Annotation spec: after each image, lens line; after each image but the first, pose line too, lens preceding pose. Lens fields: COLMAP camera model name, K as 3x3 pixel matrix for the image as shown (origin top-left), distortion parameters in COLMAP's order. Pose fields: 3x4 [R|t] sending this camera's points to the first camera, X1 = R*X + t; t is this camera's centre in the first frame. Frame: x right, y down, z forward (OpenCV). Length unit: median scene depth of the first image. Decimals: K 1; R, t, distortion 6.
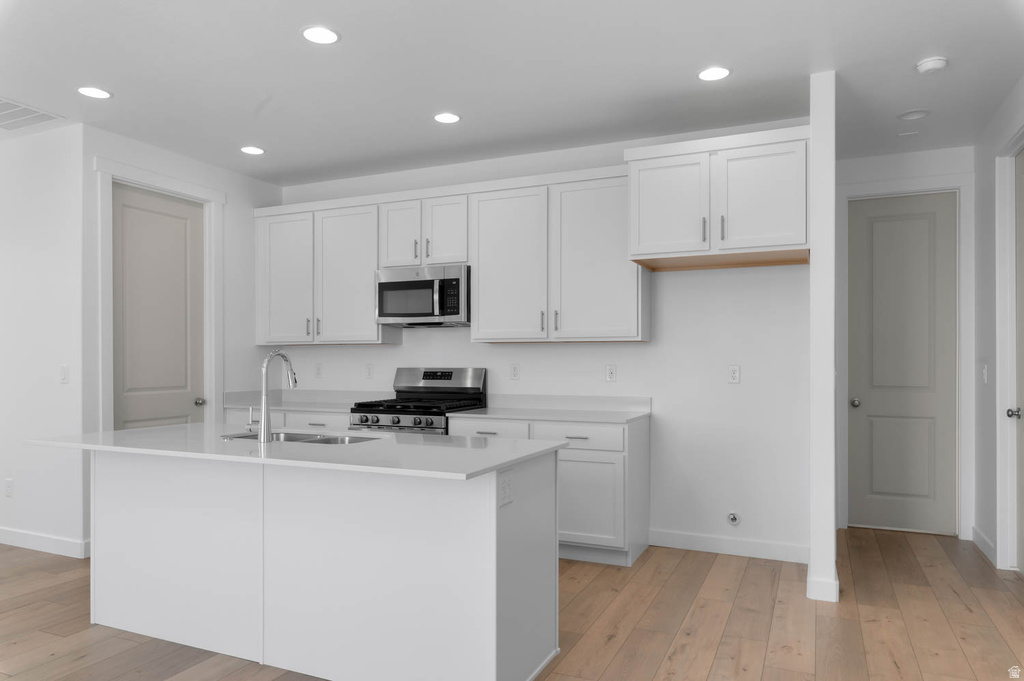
lens RADIAL K [[680.4, 0, 507.3], [0, 680.4, 359.8], [0, 0, 1]] dist [0.006827, -0.003776]
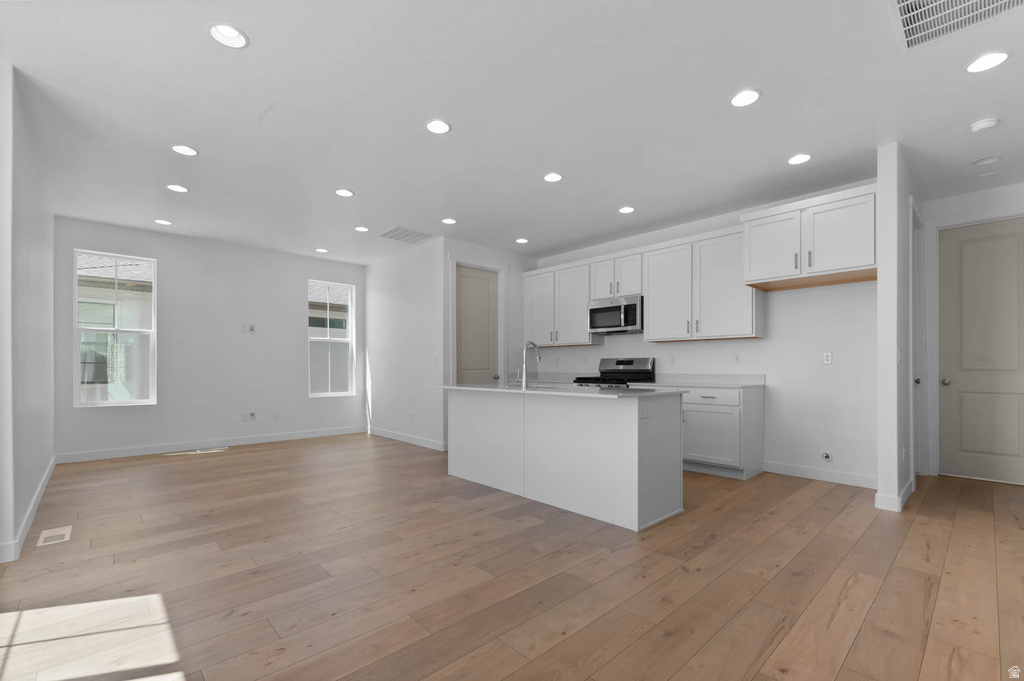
lens RADIAL K [[442.9, 0, 514.3], [0, 442.9, 366.8], [0, 0, 1]] dist [0.001477, 0.000550]
pose [[0.926133, -0.000165, -0.377196, 0.066147], [-0.000213, 1.000000, -0.000961, 0.039264], [0.377196, 0.000971, 0.926133, -0.133654]]
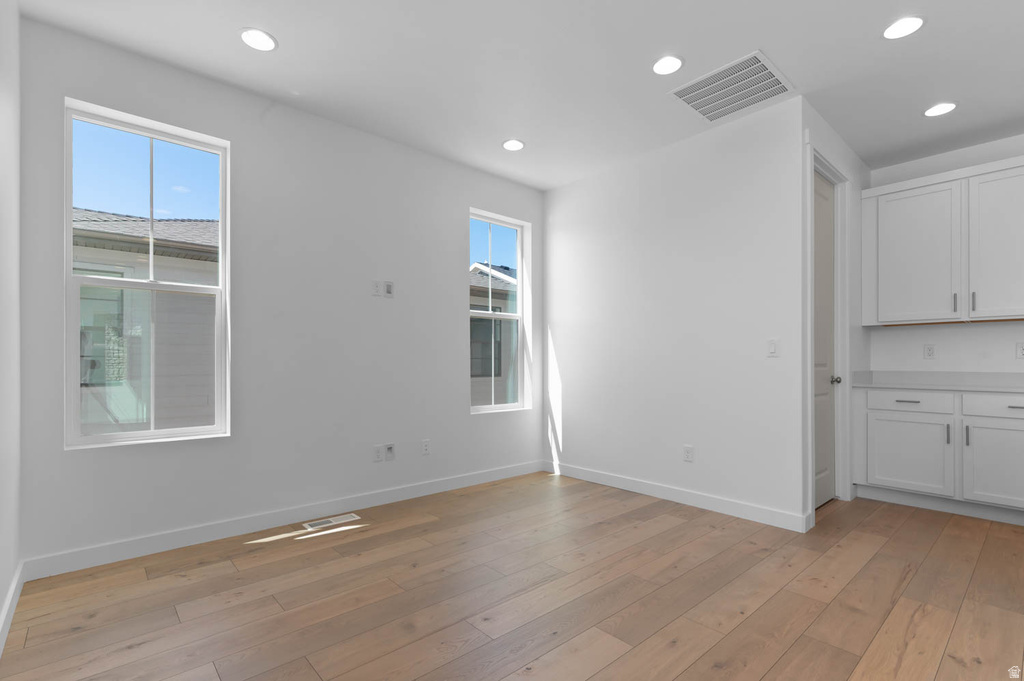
lens RADIAL K [[477.3, 0, 517.3], [0, 477.3, 357.3], [0, 0, 1]] dist [0.005972, -0.000566]
pose [[0.916171, -0.002506, -0.400780, -0.684974], [-0.002521, 0.999925, -0.012014, 0.042703], [0.400780, 0.012017, 0.916096, 0.184869]]
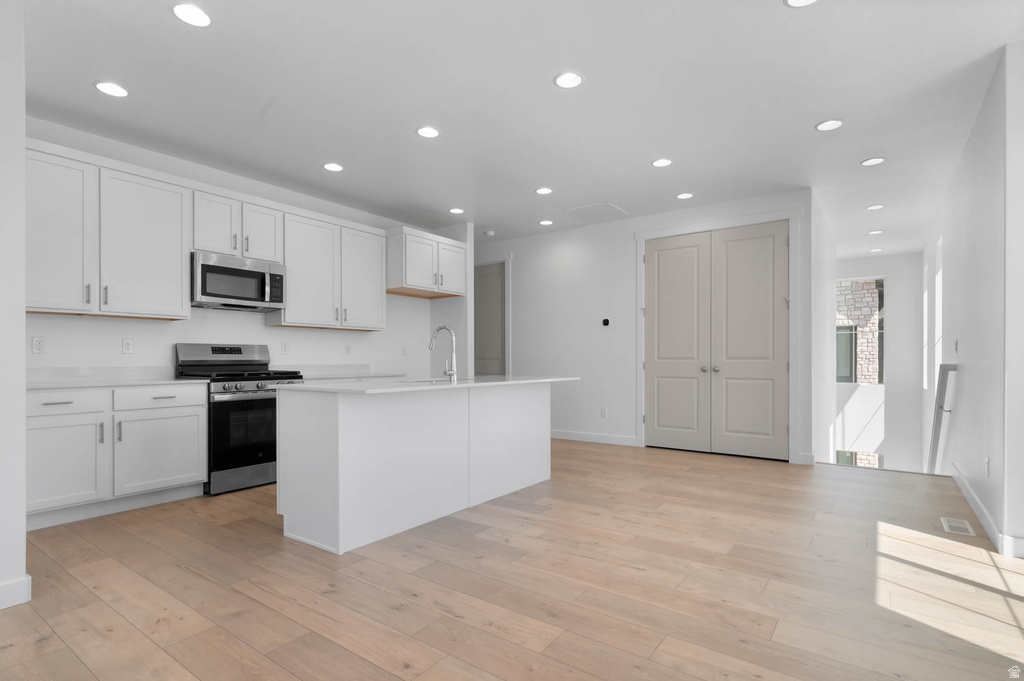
lens RADIAL K [[506.8, 0, 515.5], [0, 506.8, 353.6], [0, 0, 1]] dist [0.013392, 0.002457]
pose [[0.198804, 0.008662, 0.980001, -0.982639], [-0.000653, 0.999962, -0.008706, 0.040605], [-0.980039, 0.001091, 0.198802, 0.386699]]
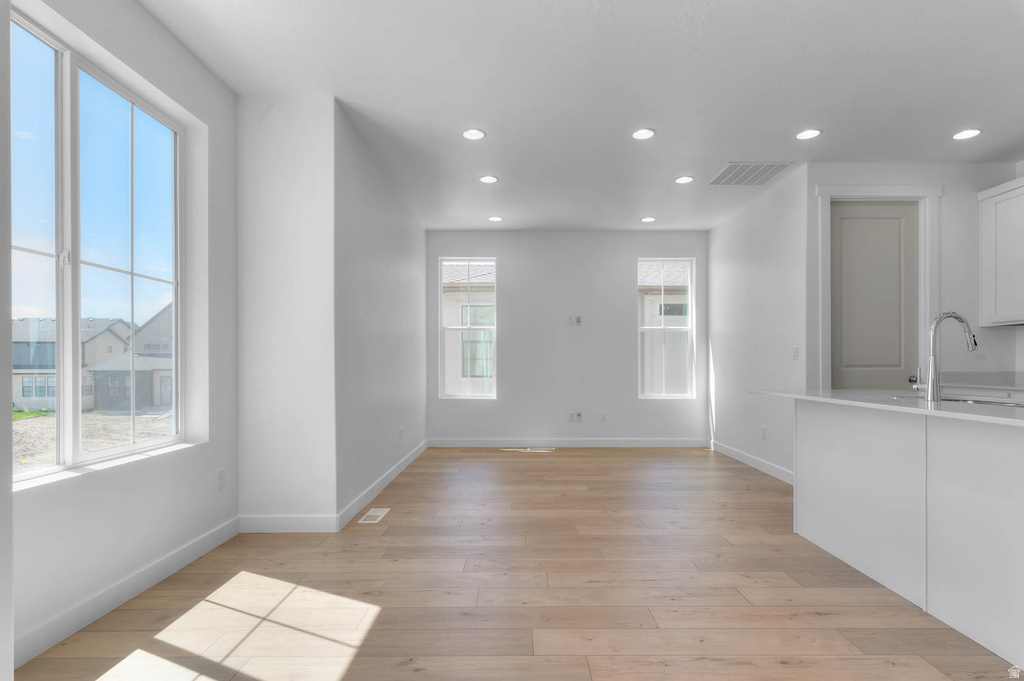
lens RADIAL K [[526.3, 0, 523.4], [0, 526.3, 363.7], [0, 0, 1]] dist [0.001771, 0.002351]
pose [[0.425159, 0.001492, -0.905117, 0.067212], [-0.000357, 0.999999, 0.001481, 0.040094], [0.905118, -0.000306, 0.425159, 0.061110]]
